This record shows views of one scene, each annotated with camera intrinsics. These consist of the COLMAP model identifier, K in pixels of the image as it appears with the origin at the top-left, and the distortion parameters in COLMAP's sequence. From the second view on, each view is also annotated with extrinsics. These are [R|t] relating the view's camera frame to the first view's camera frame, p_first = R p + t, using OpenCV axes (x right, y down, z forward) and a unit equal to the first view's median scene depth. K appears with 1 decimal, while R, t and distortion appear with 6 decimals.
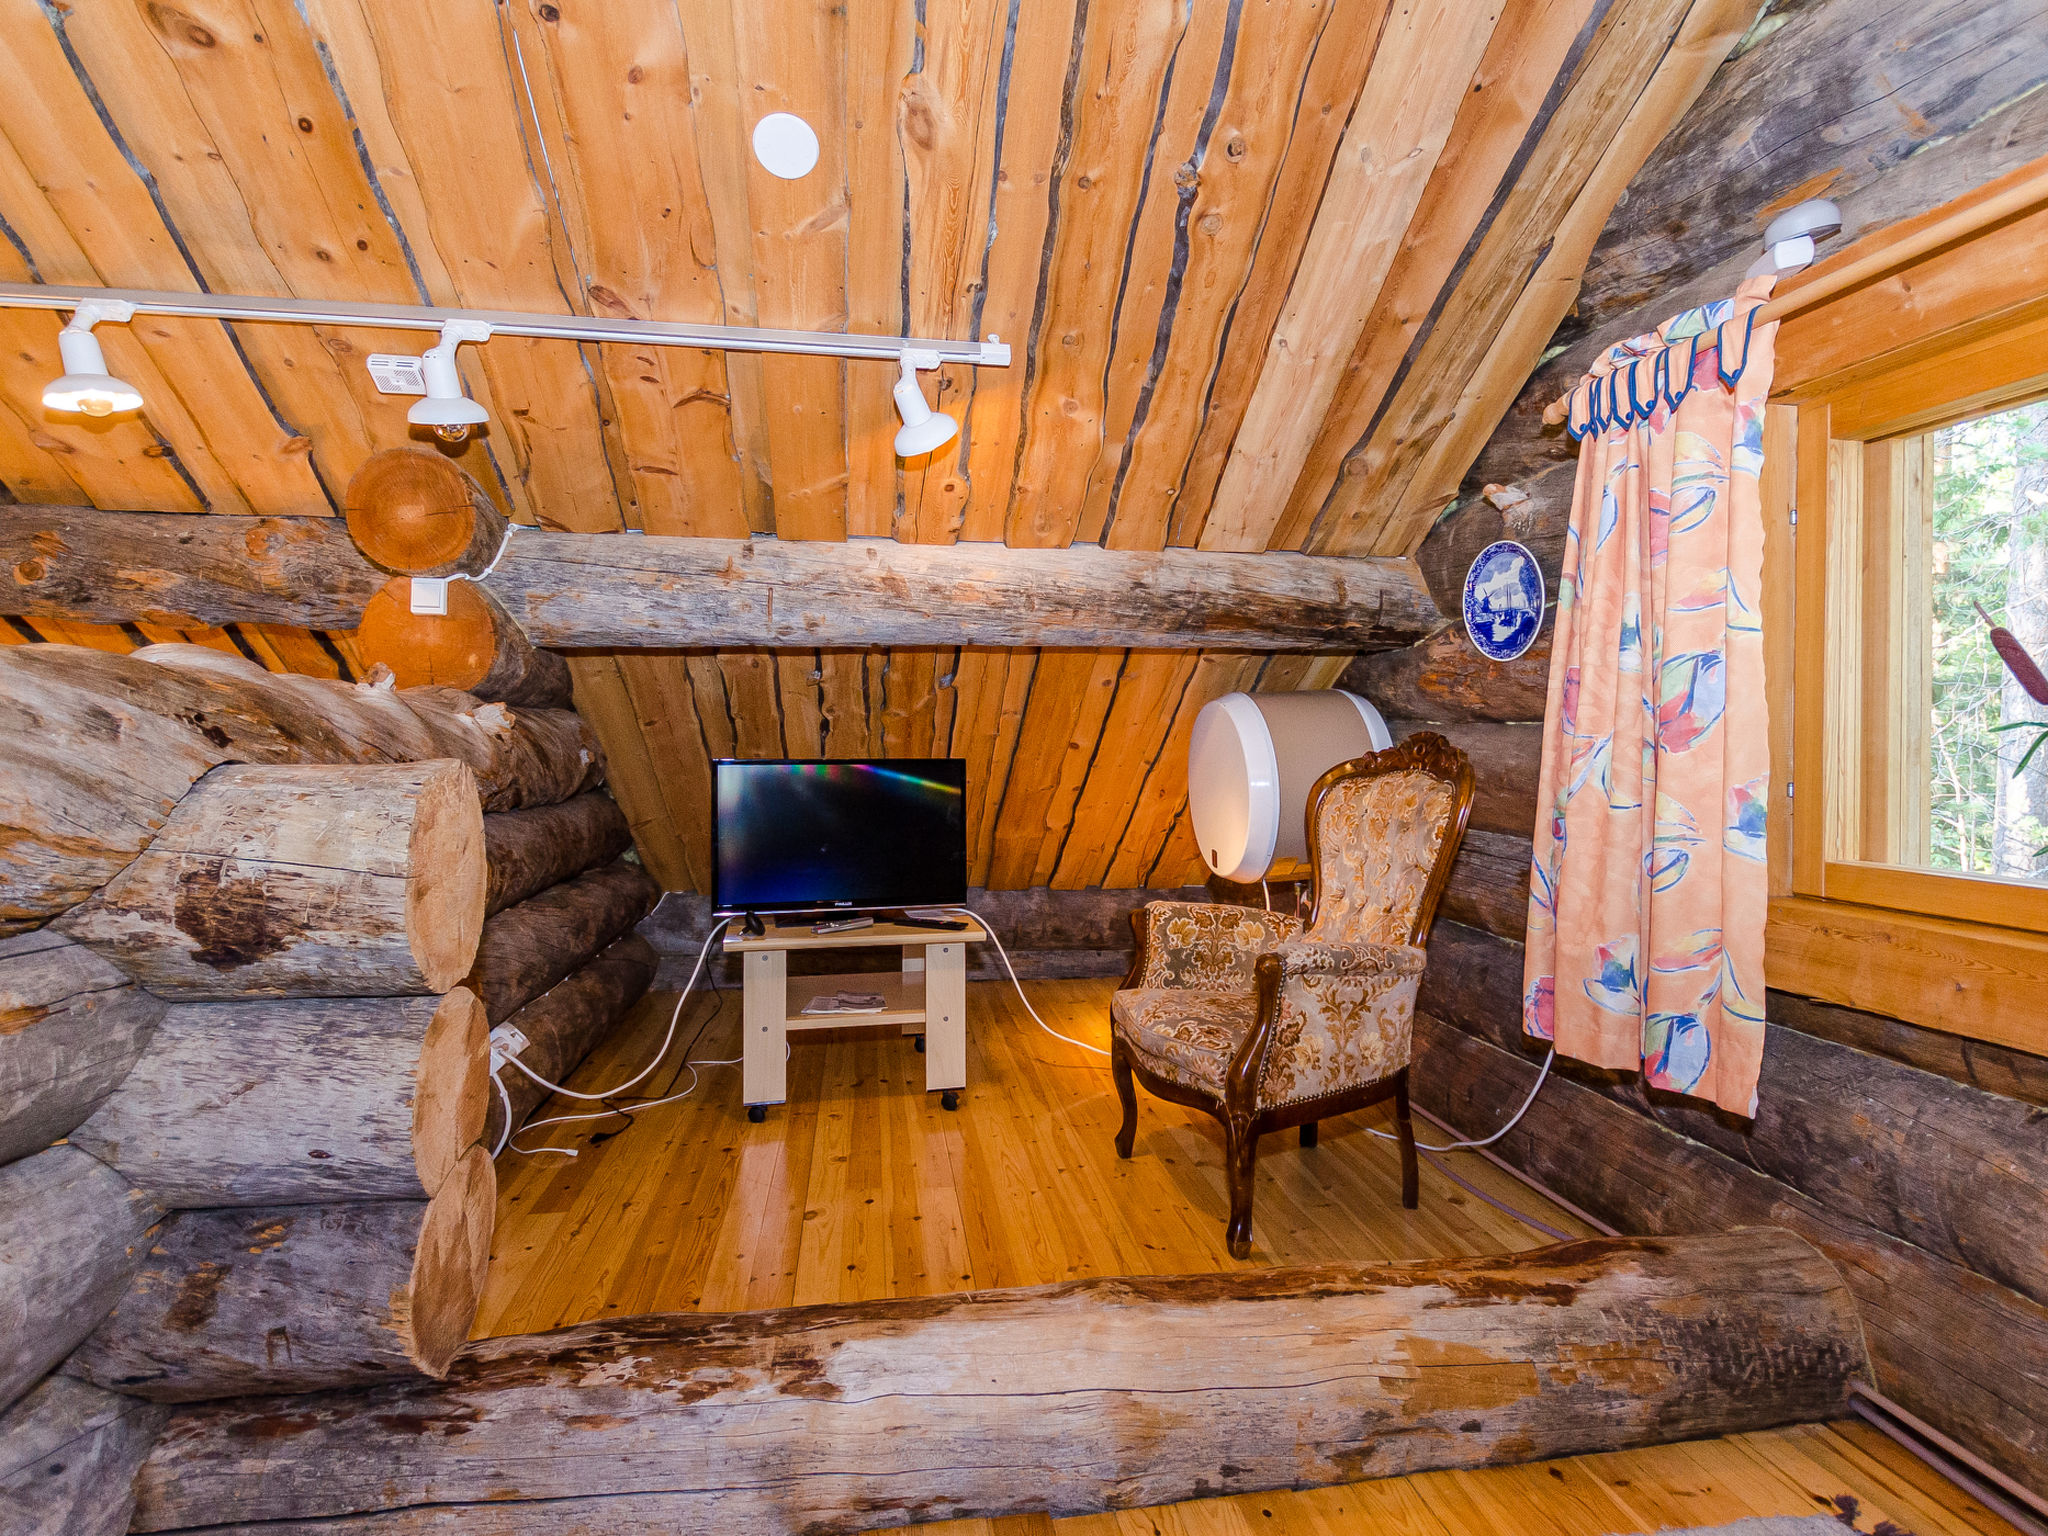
lens RADIAL K [[1028.7, 0, 1098.0], [0, 1028.7, 761.1], [0, 0, 1]] dist [0.016008, -0.005848]
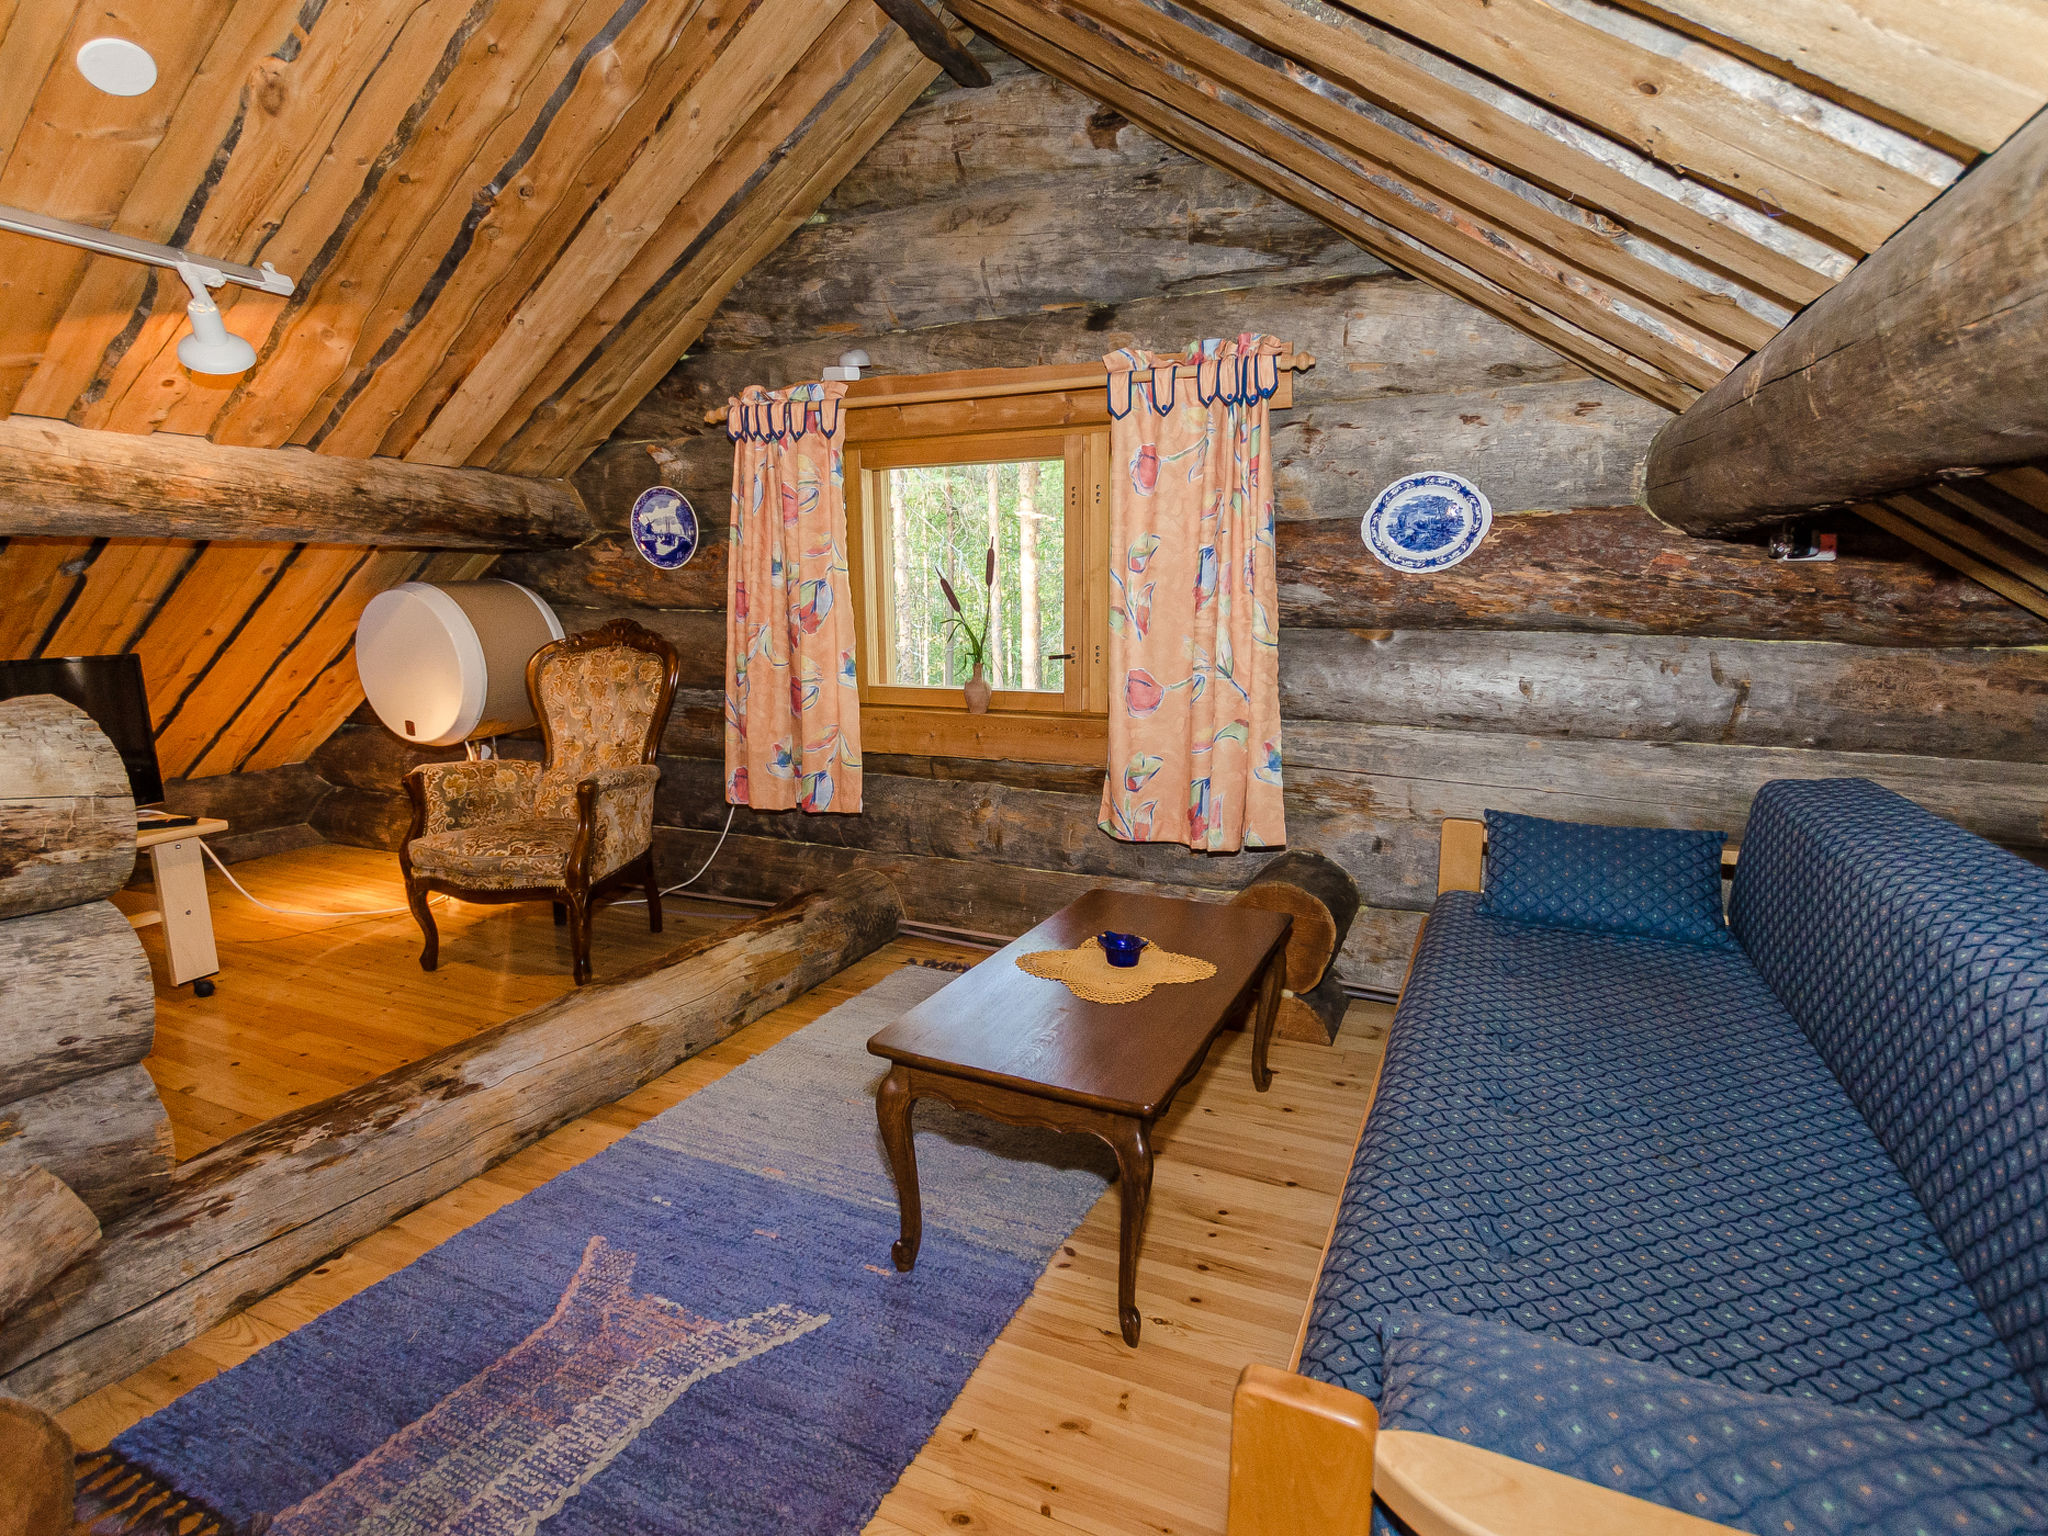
lens RADIAL K [[1028.7, 0, 1025.0], [0, 1028.7, 769.7], [0, 0, 1]] dist [0.016008, -0.005848]
pose [[0.567265, -0.148964, 0.809950, -0.699604], [0.017953, 0.985508, 0.168679, -0.067489], [-0.823339, -0.081145, 0.561719, -0.350468]]
